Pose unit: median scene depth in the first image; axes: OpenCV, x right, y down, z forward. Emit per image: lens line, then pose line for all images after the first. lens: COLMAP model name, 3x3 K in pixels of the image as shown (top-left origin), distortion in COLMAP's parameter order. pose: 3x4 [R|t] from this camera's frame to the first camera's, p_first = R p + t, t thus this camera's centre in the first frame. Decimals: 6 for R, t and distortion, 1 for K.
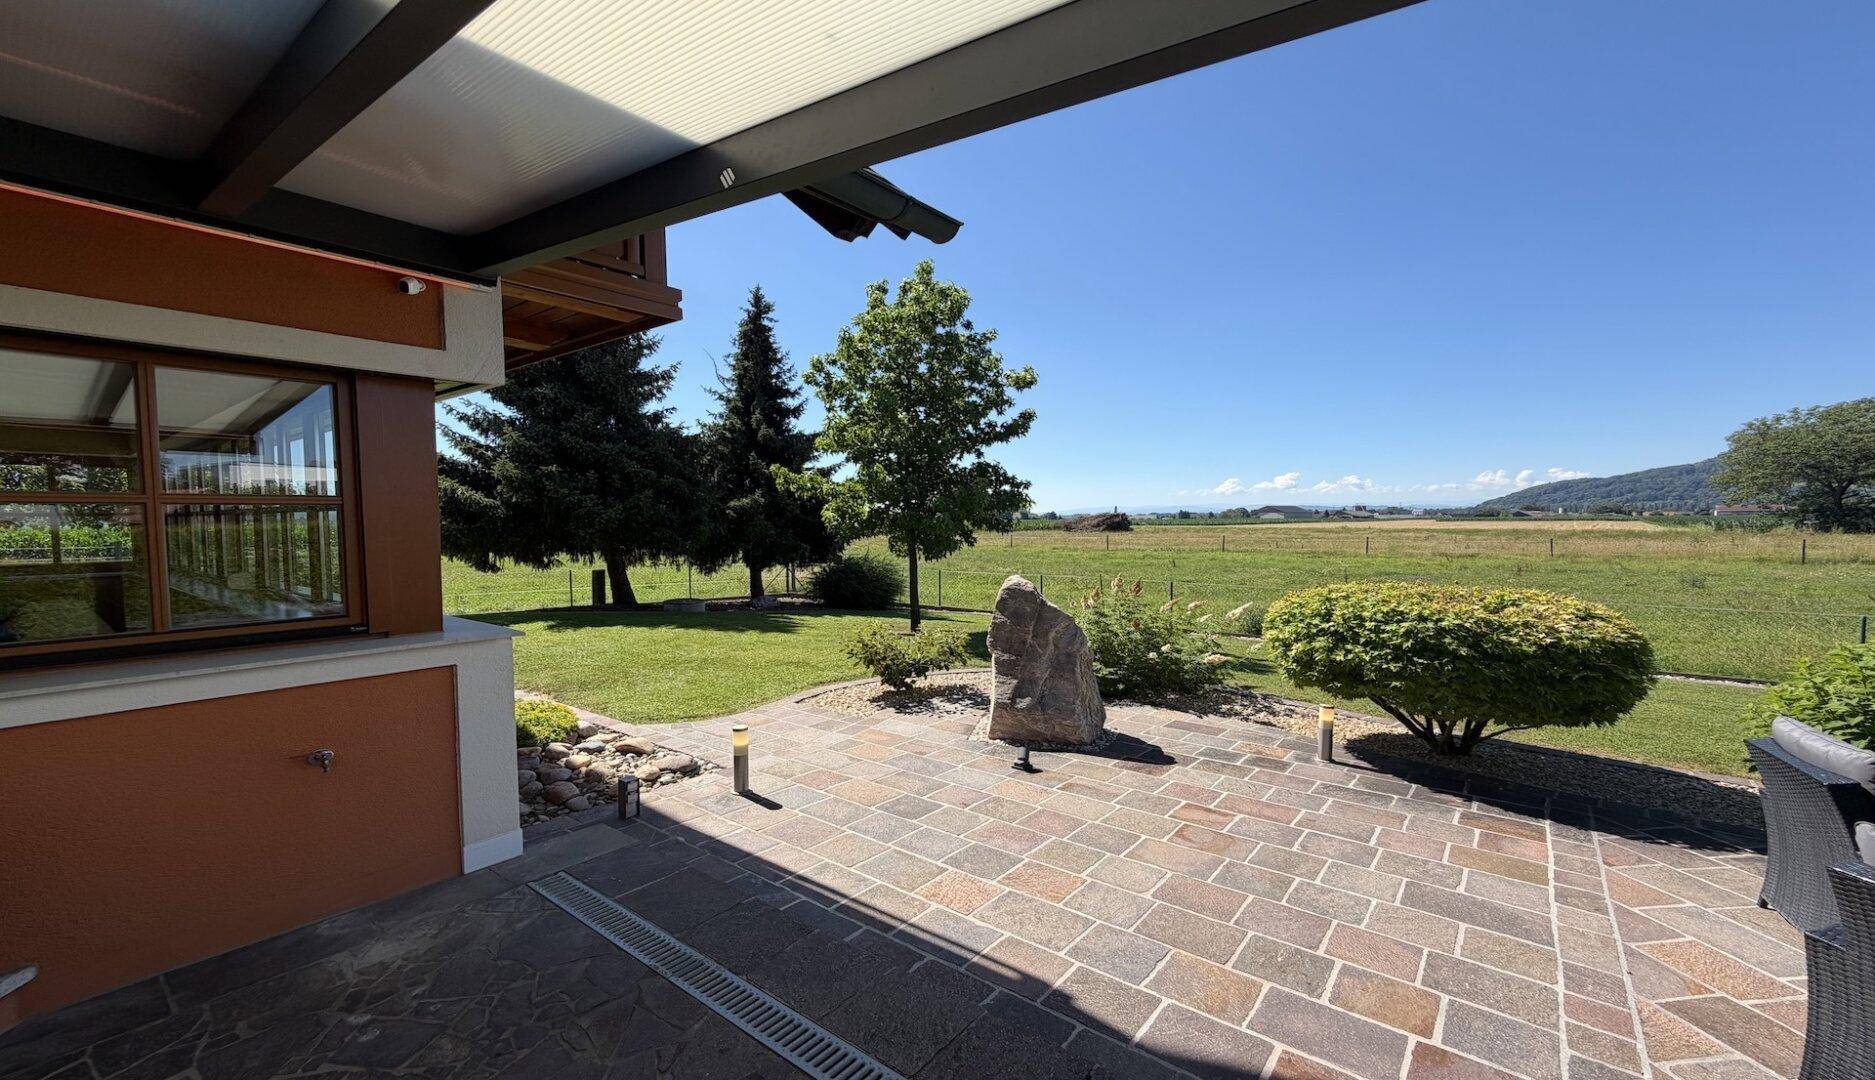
lens RADIAL K [[733.2, 0, 933.7], [0, 733.2, 501.1], [0, 0, 1]] dist [0.003755, 0.000592]
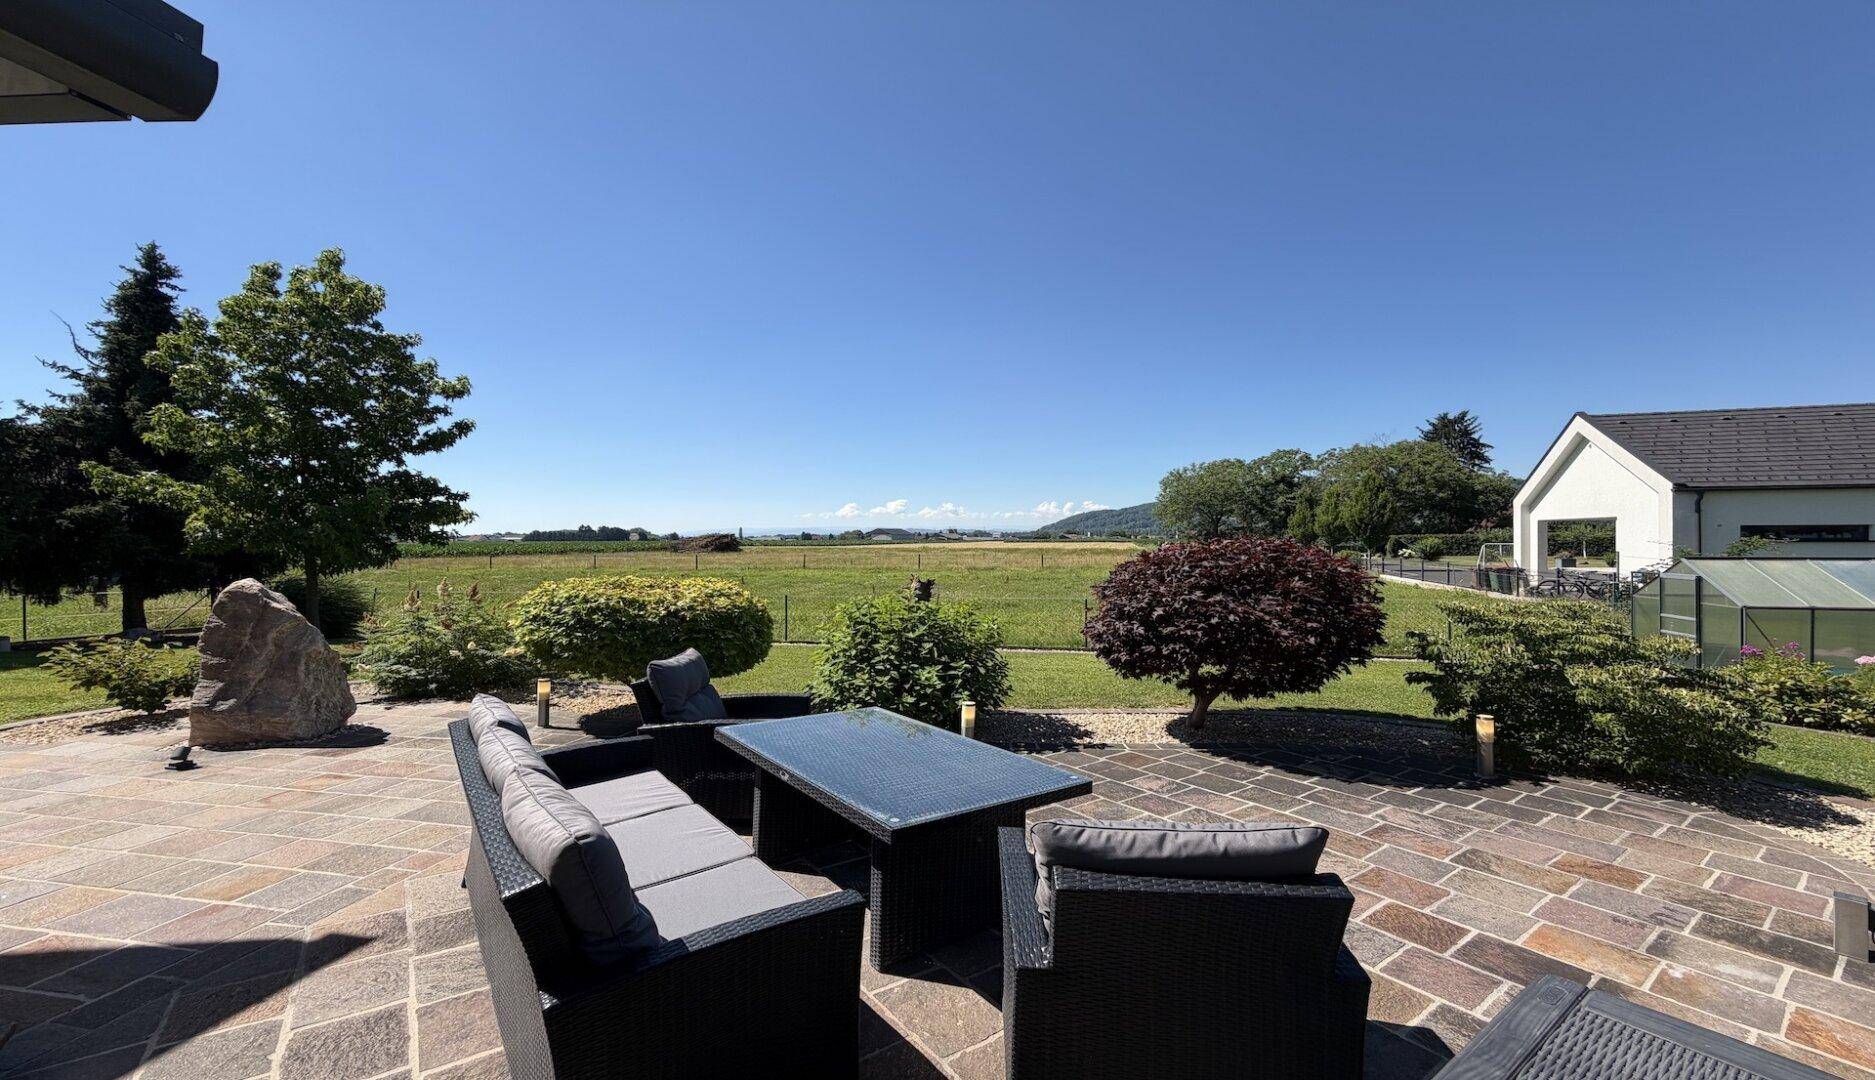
lens RADIAL K [[733.2, 0, 933.7], [0, 733.2, 501.1], [0, 0, 1]] dist [0.003755, 0.000592]
pose [[0.889763, 0.026888, 0.455630, 0.166596], [-0.013170, 0.999360, -0.033256, 0.006011], [-0.456233, 0.023590, 0.889548, -0.108623]]
